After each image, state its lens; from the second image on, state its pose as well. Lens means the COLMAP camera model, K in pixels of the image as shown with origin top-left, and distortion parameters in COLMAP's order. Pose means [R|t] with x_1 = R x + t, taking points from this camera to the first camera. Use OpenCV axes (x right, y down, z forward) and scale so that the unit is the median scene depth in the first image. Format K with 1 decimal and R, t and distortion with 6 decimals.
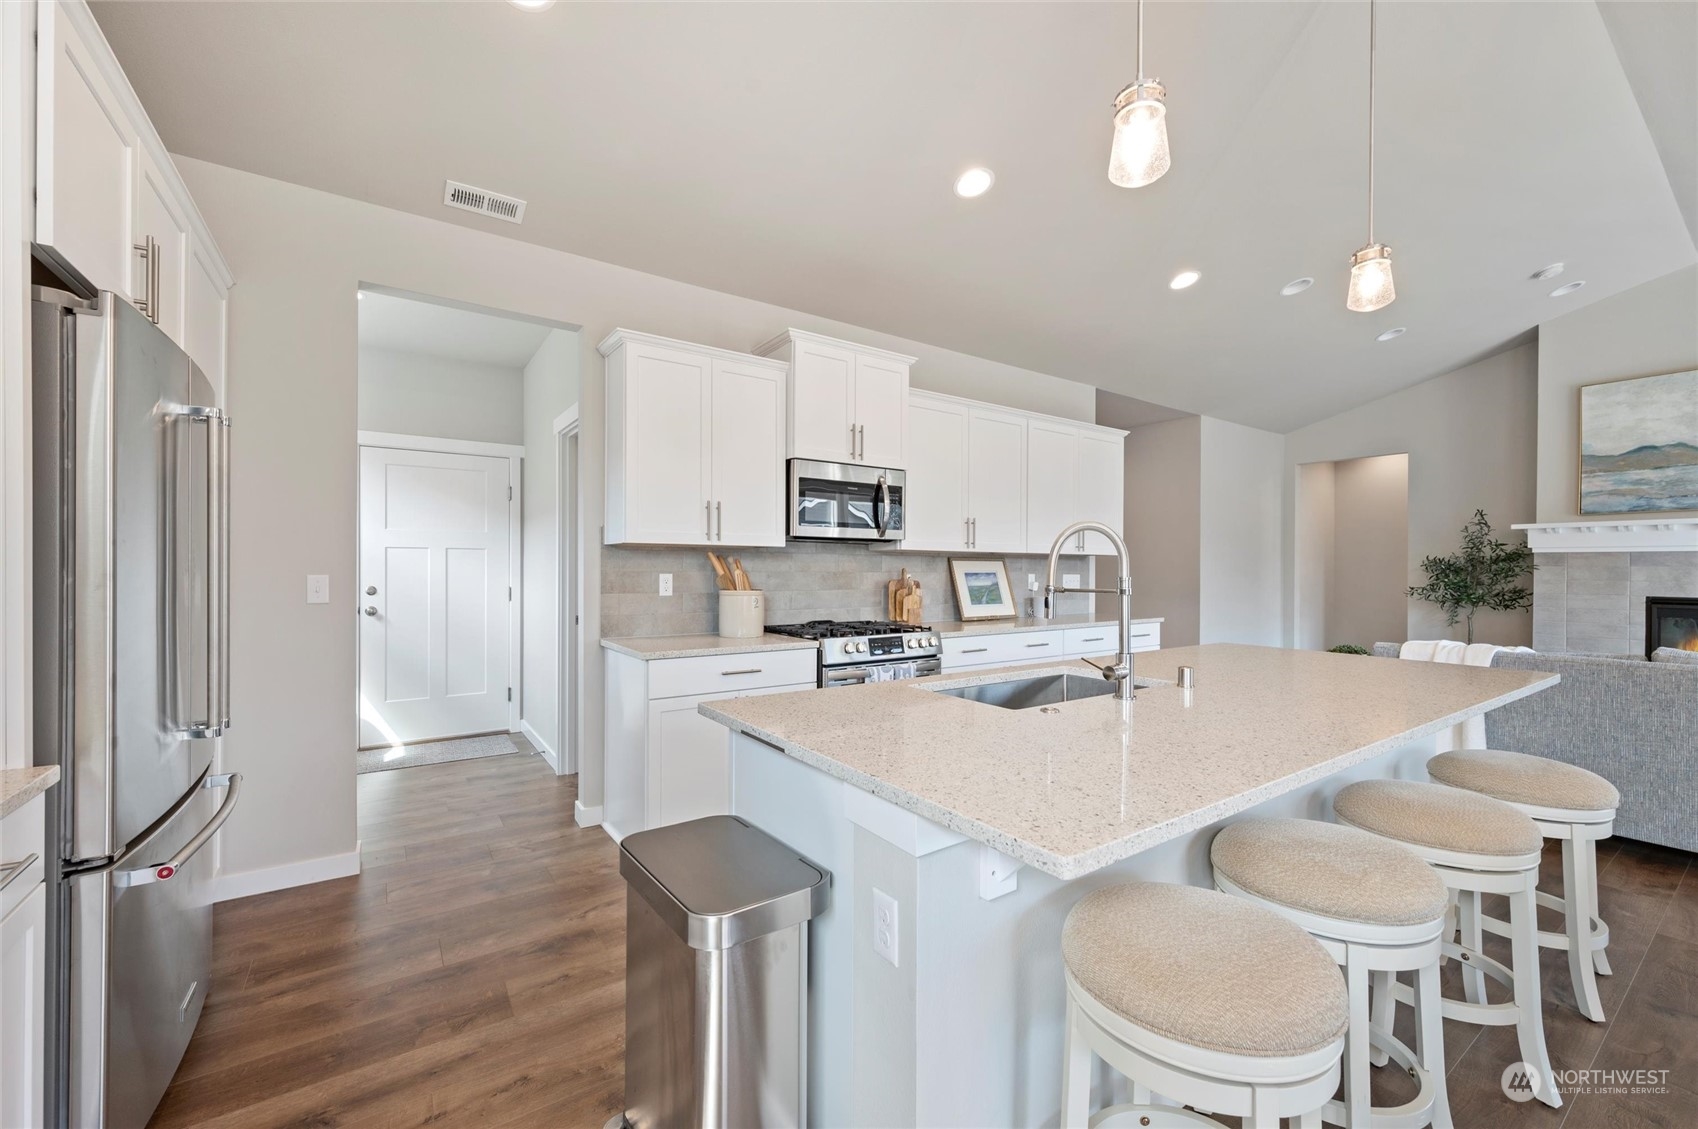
lens RADIAL K [[673.2, 0, 854.0], [0, 673.2, 564.8], [0, 0, 1]] dist [0.001065, 0.000211]
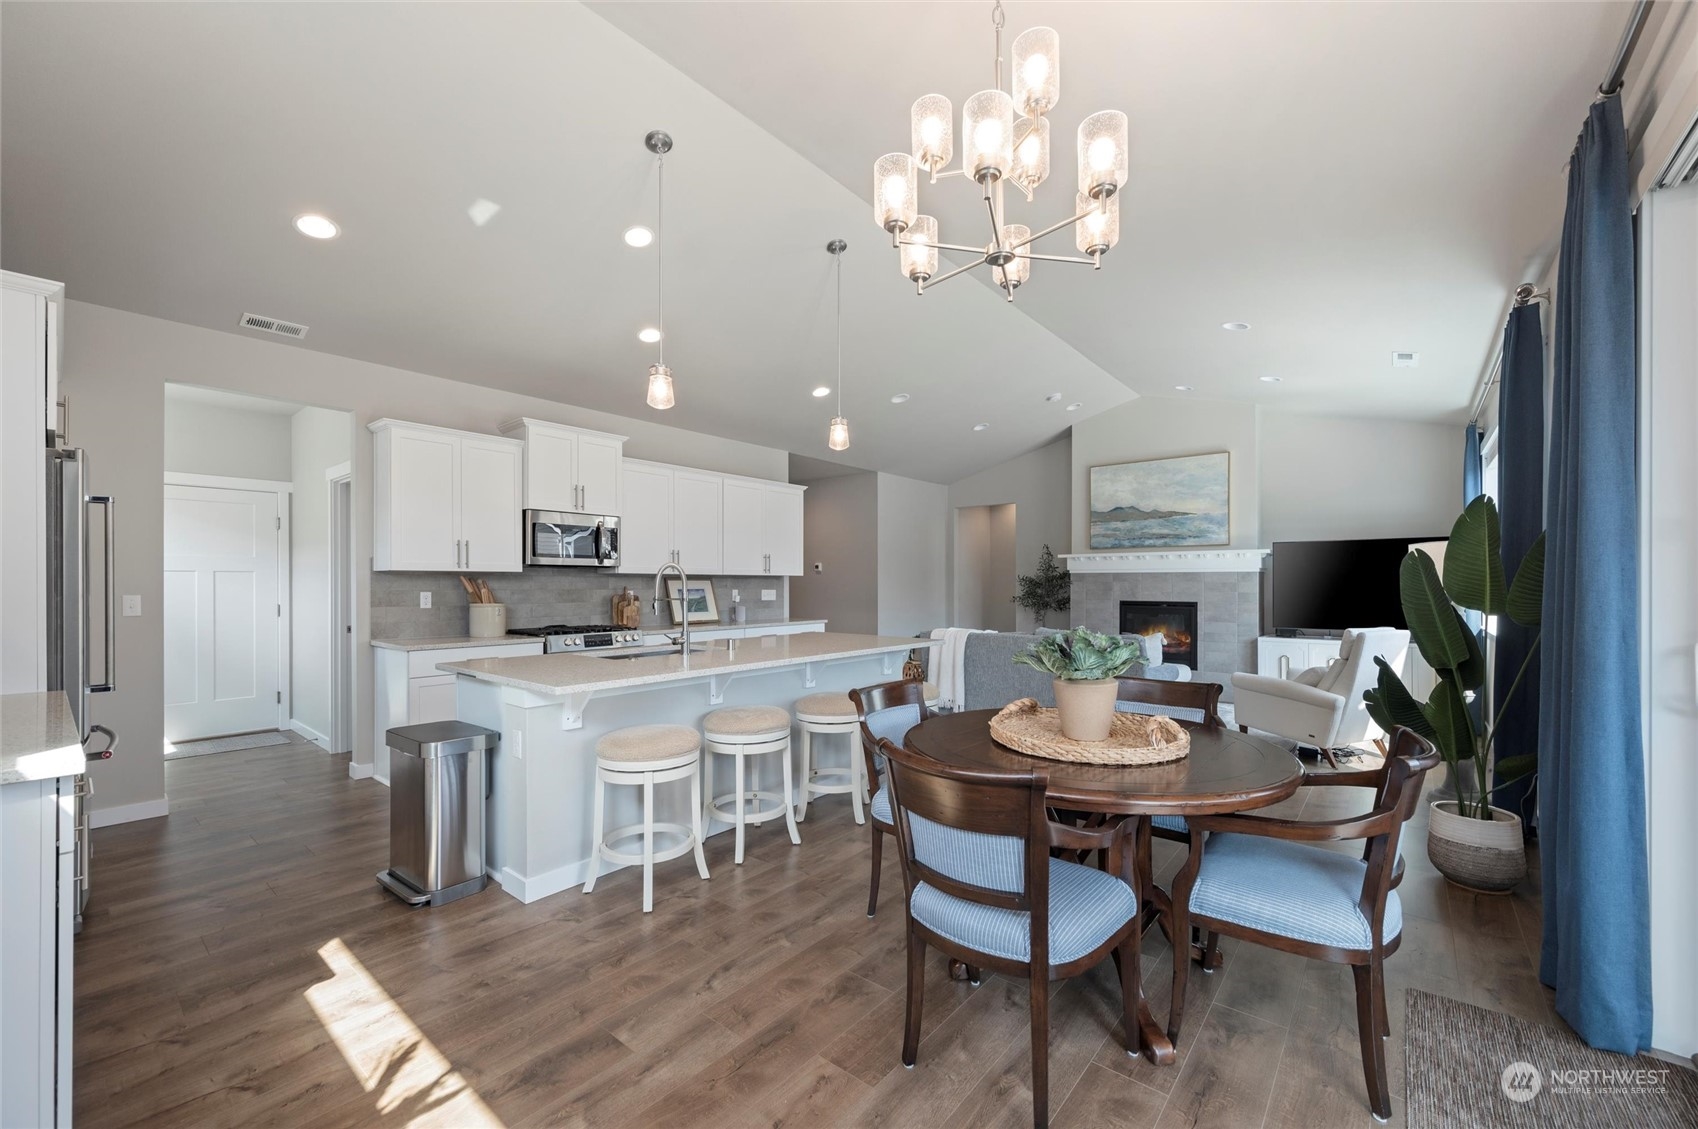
lens RADIAL K [[668.6, 0, 849.6], [0, 668.6, 580.7], [0, 0, 1]] dist [-0.000776, 0.000027]
pose [[0.964679, -0.004656, 0.263385, 0.164121], [0.004670, 0.999989, 0.000573, -0.005270], [-0.263385, 0.000678, 0.964691, -0.453319]]
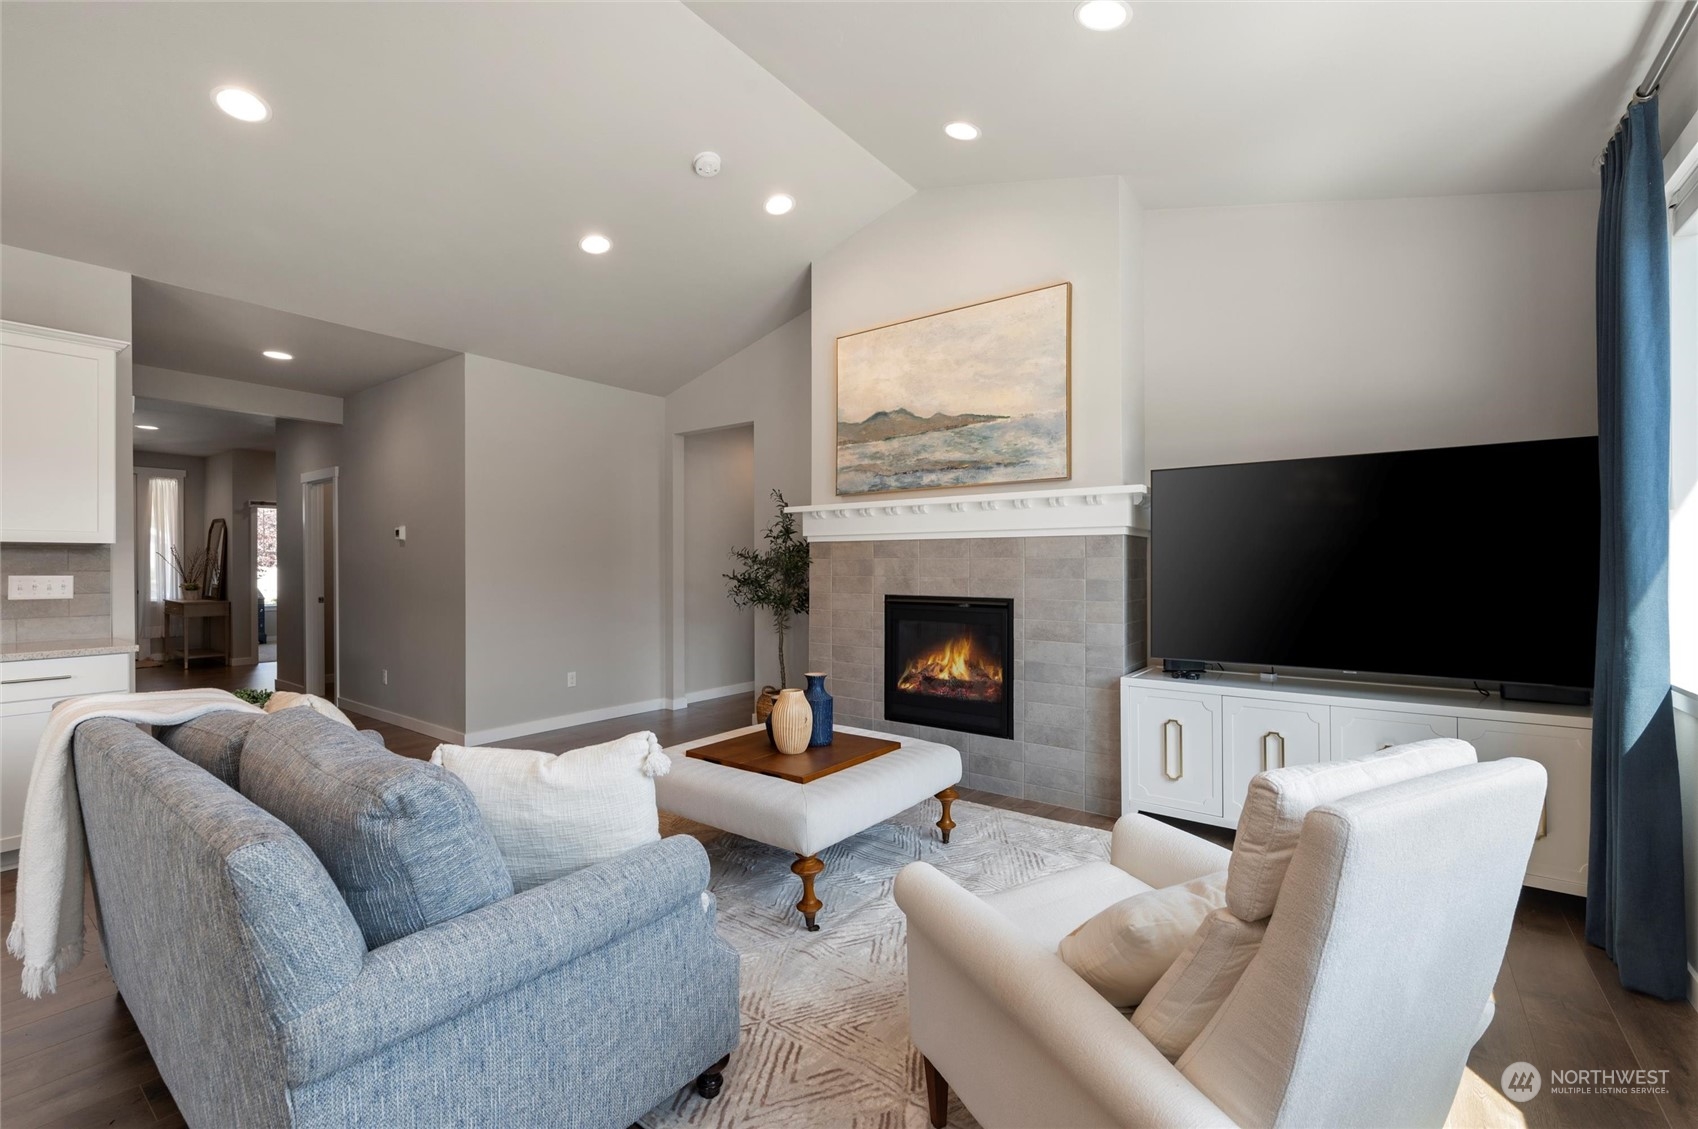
lens RADIAL K [[719.2, 0, 848.2], [0, 719.2, 563.6], [0, 0, 1]] dist [0.001107, 0.000188]
pose [[0.949854, -0.006504, 0.312627, 1.052698], [0.005997, 0.999979, 0.002582, 0.007945], [-0.312637, -0.000578, 0.949872, 0.216771]]
